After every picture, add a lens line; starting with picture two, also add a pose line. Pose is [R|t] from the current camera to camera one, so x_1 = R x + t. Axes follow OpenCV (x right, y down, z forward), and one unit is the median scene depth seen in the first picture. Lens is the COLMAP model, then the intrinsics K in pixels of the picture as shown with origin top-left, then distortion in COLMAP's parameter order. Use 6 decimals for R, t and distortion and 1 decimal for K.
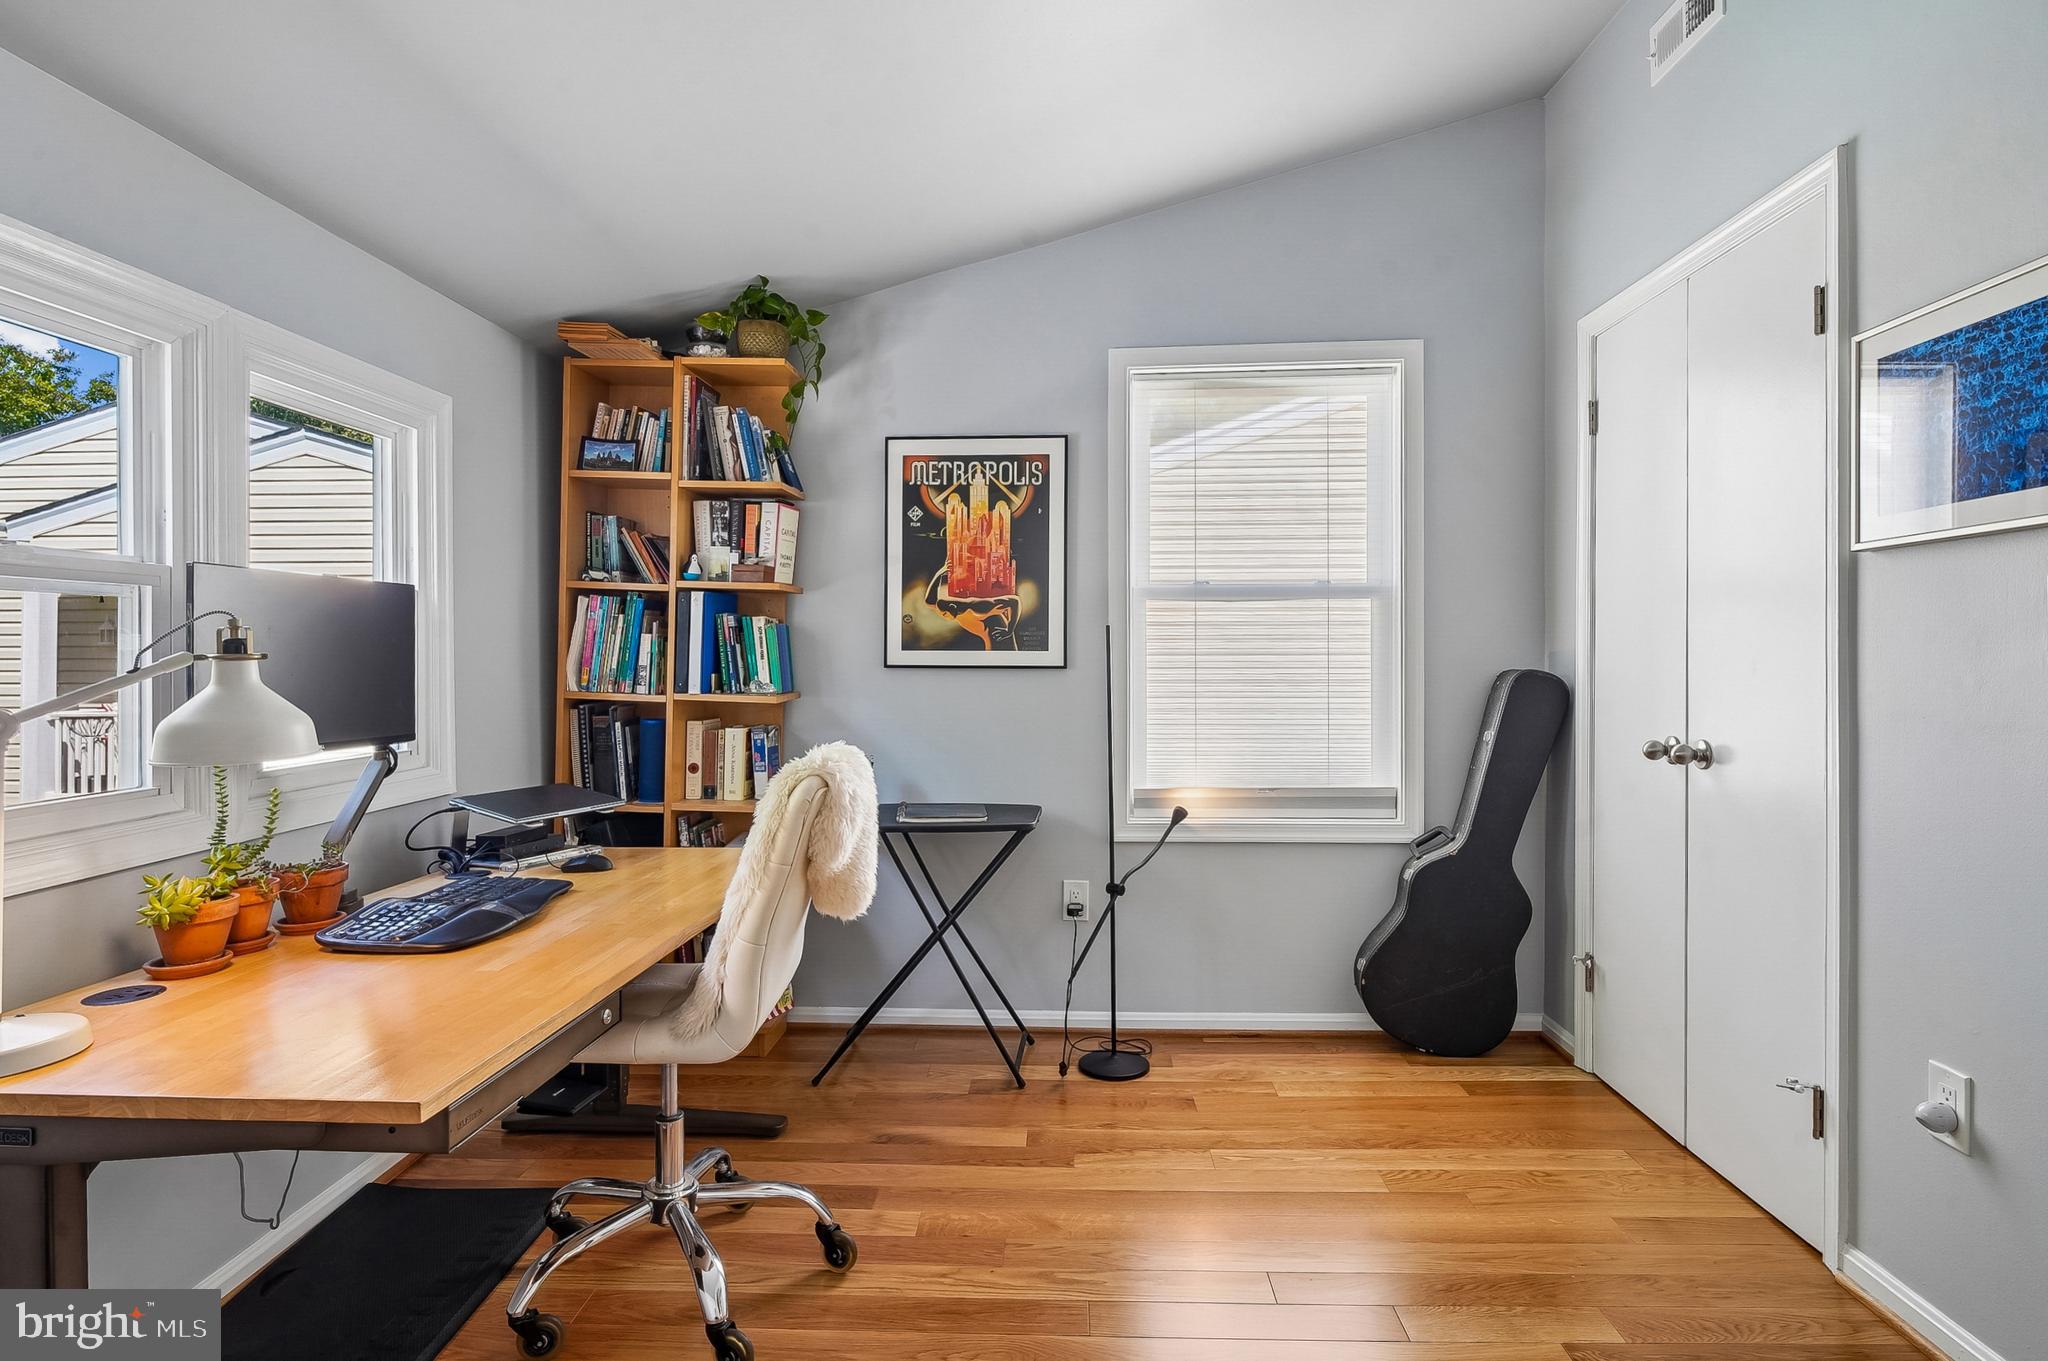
lens RADIAL K [[1086.6, 0, 1023.7], [0, 1086.6, 666.1], [0, 0, 1]] dist [-0.034568, 0.011197]
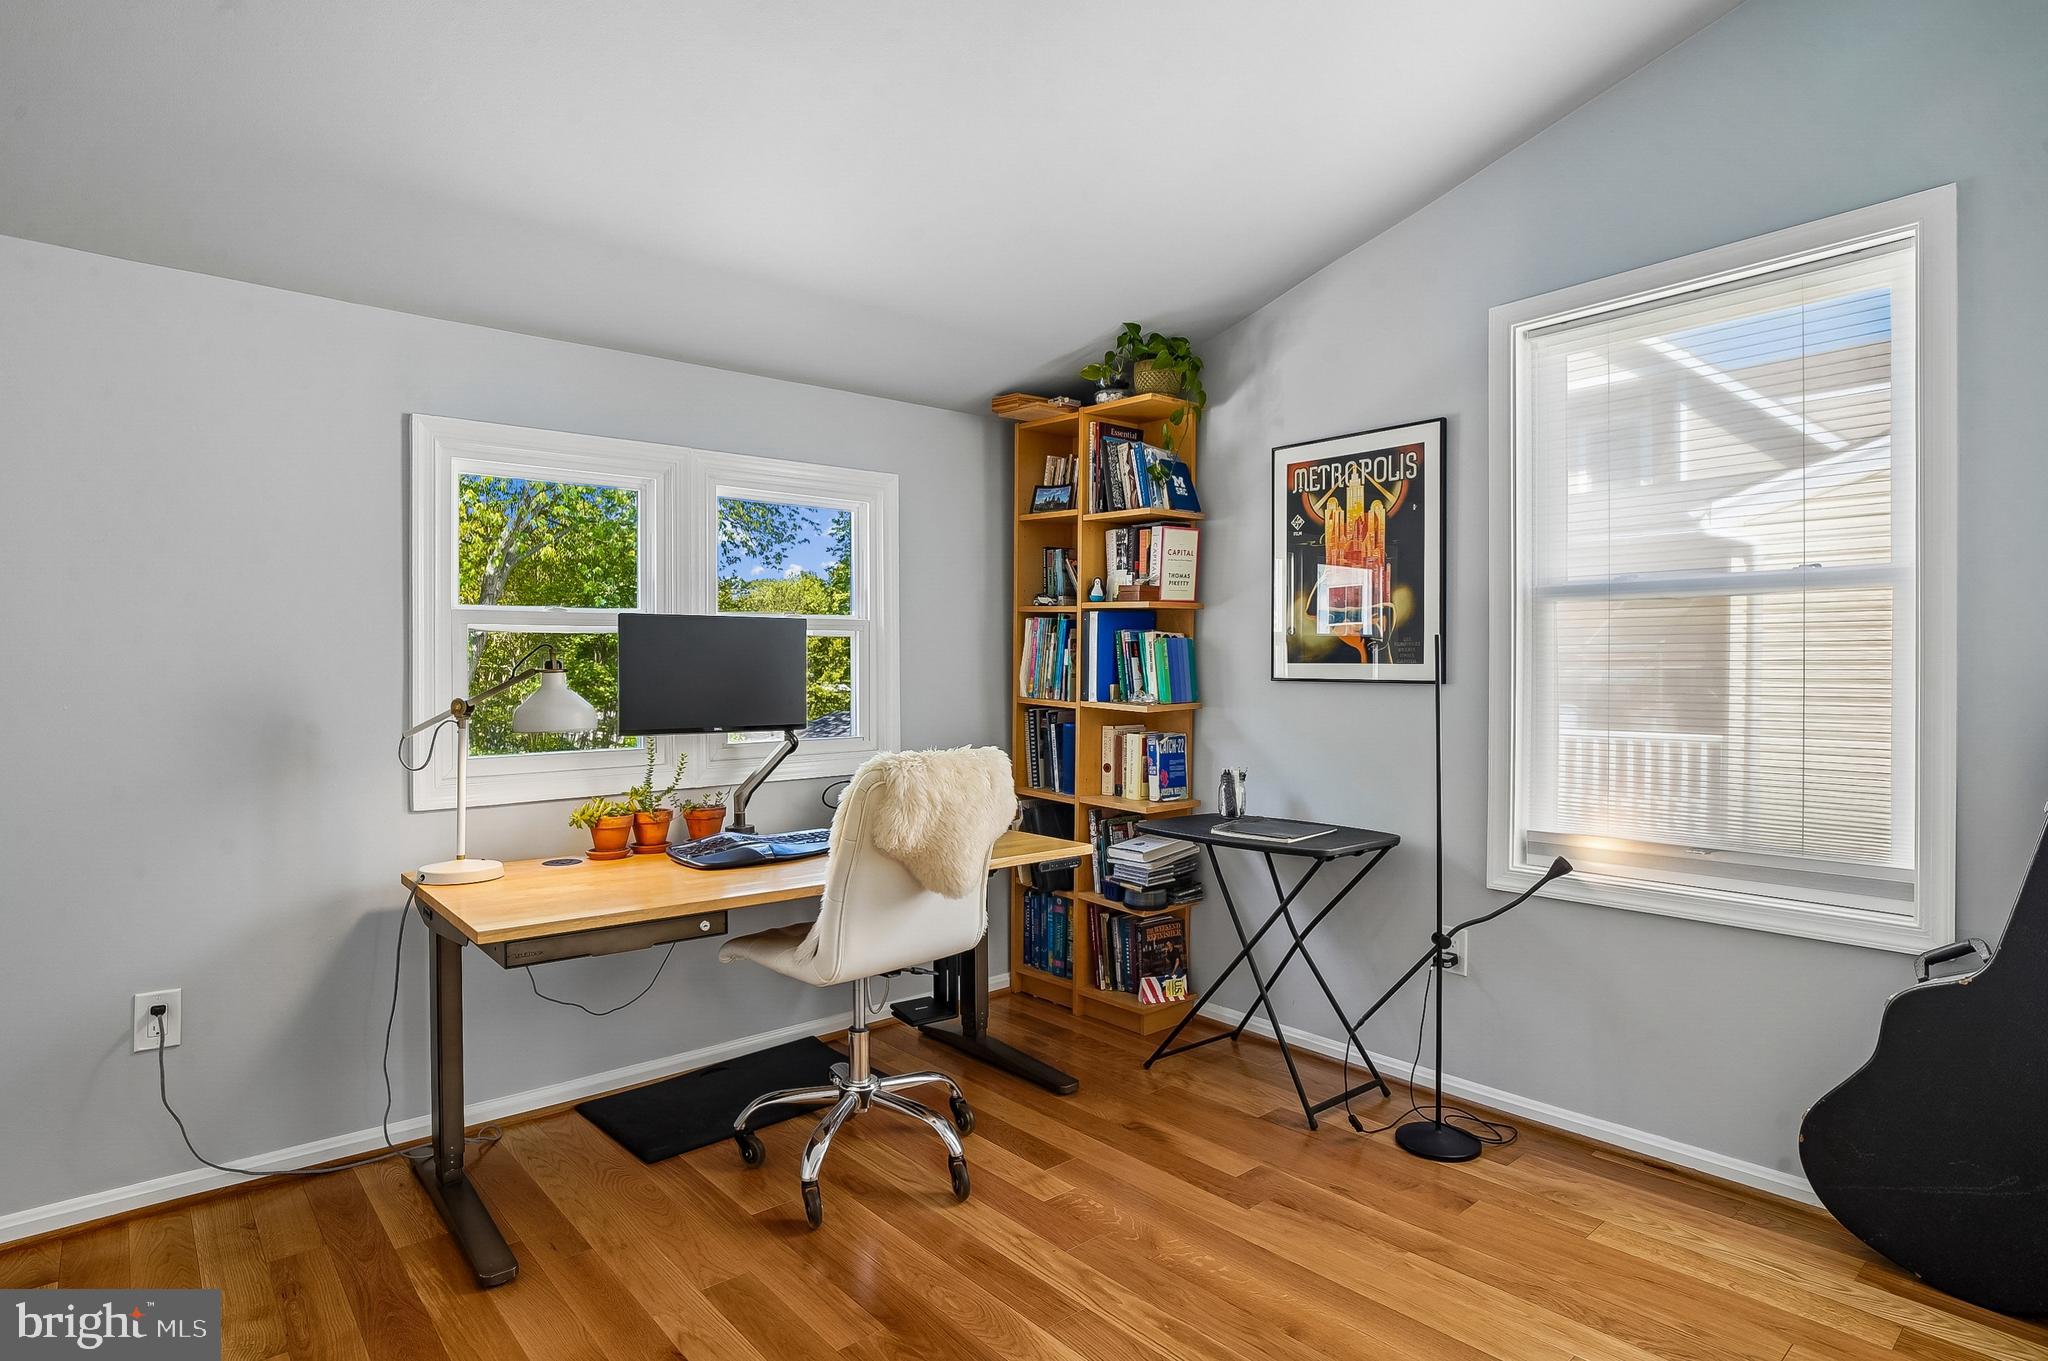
lens RADIAL K [[1086.6, 0, 1023.8], [0, 1086.6, 679.0], [0, 0, 1]] dist [-0.034568, 0.011197]
pose [[0.685211, 0.009772, -0.728279, 0.464971], [-0.005517, 0.999951, 0.008227, -0.007067], [0.728324, -0.001620, 0.685231, 0.161467]]
